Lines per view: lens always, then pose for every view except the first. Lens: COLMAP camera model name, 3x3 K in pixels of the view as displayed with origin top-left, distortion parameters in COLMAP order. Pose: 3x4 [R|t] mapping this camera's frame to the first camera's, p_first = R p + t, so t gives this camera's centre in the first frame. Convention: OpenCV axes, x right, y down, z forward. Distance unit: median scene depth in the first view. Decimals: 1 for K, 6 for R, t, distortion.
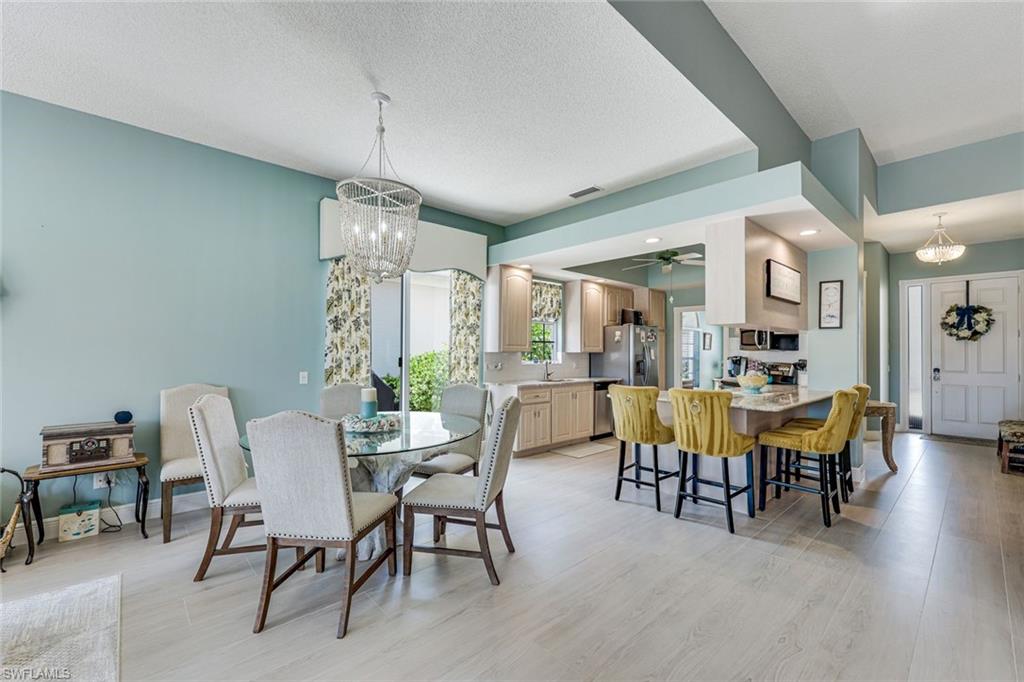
lens RADIAL K [[423.5, 0, 495.2], [0, 423.5, 348.0], [0, 0, 1]] dist [-0.002435, 0.000134]
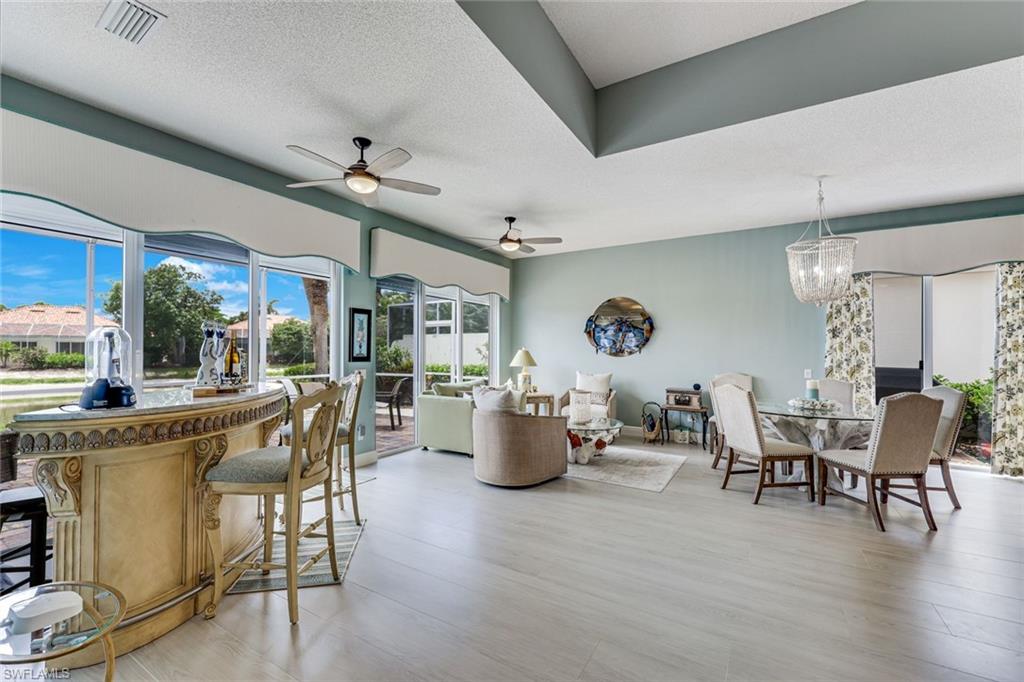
lens RADIAL K [[423.5, 0, 511.0], [0, 423.5, 344.8], [0, 0, 1]] dist [-0.002435, 0.000134]
pose [[0.287221, -0.010373, -0.957808, 0.742569], [0.005435, 0.999943, -0.009199, -0.018449], [0.957849, -0.002564, 0.287261, -0.385390]]
